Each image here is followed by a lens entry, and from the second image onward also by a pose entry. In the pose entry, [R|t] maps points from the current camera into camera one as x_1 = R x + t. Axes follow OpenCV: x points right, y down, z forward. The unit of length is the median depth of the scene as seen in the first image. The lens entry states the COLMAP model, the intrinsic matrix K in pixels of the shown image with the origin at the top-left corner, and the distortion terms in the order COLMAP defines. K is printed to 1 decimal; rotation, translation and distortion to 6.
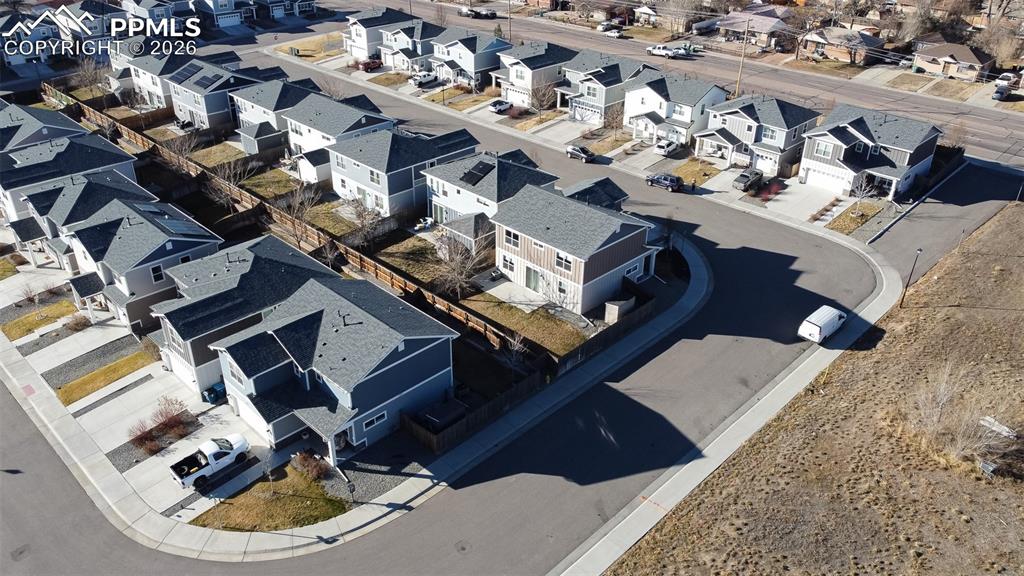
lens RADIAL K [[781.2, 0, 512.0], [0, 781.2, 288.0], [0, 0, 1]] dist [-0.011828, -0.001037]
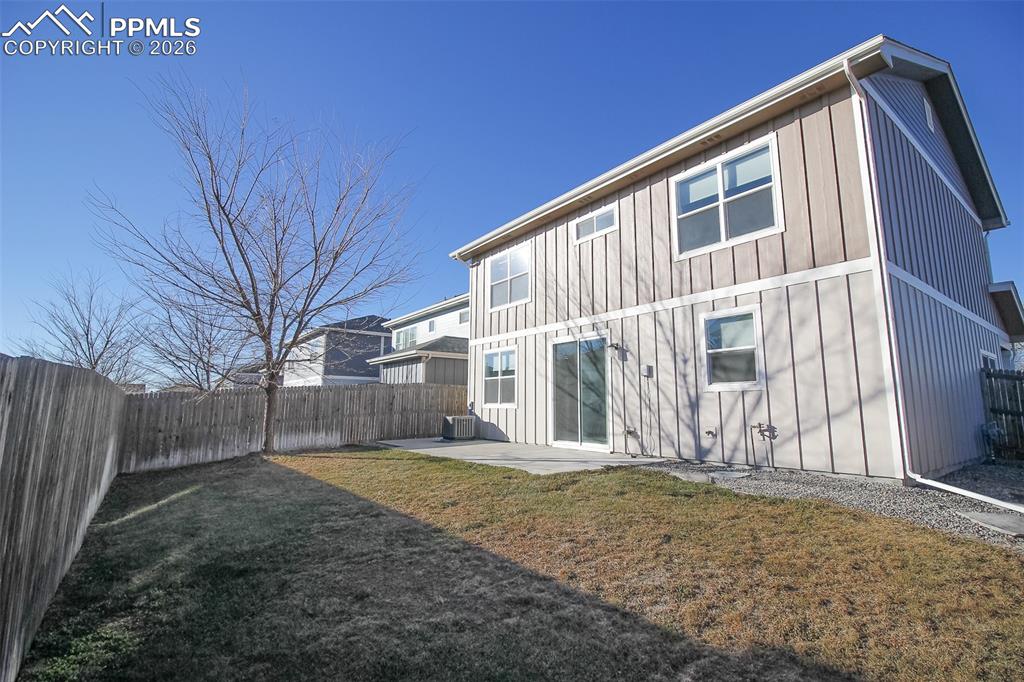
lens RADIAL K [[468.2, 0, 515.3], [0, 468.2, 340.3], [0, 0, 1]] dist [-0.000726, -0.000016]
pose [[0.989046, -0.032265, -0.144036, 0.028428], [-0.064817, 0.781762, -0.620199, 0.069491], [0.132613, 0.622742, 0.771107, 0.881437]]
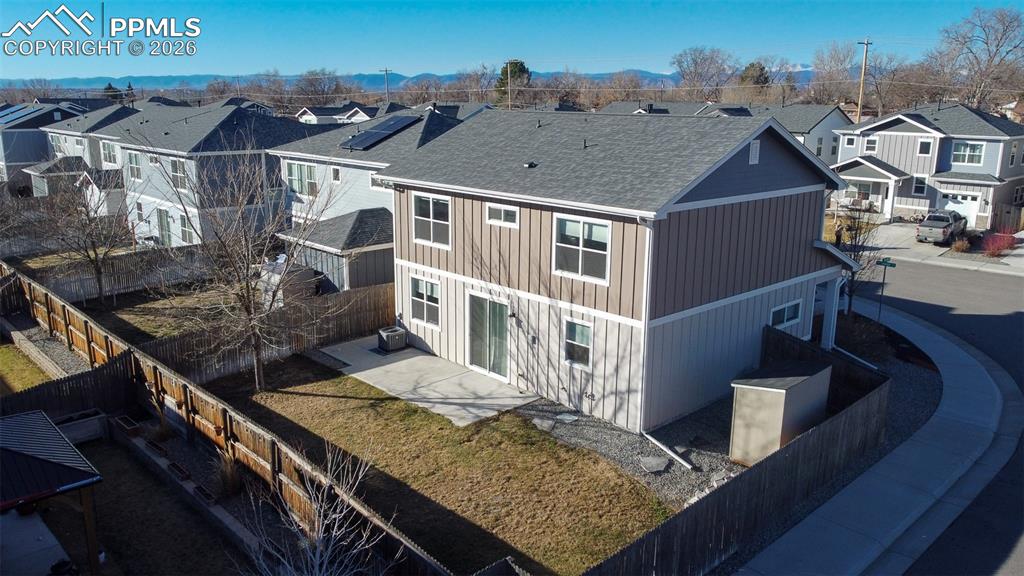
lens RADIAL K [[781.2, 0, 512.0], [0, 781.2, 288.0], [0, 0, 1]] dist [-0.011828, -0.001037]
pose [[0.999474, 0.003612, -0.032237, 0.047179], [-0.012543, 0.959518, -0.281367, 0.062875], [0.029916, 0.281623, 0.959059, 0.684469]]
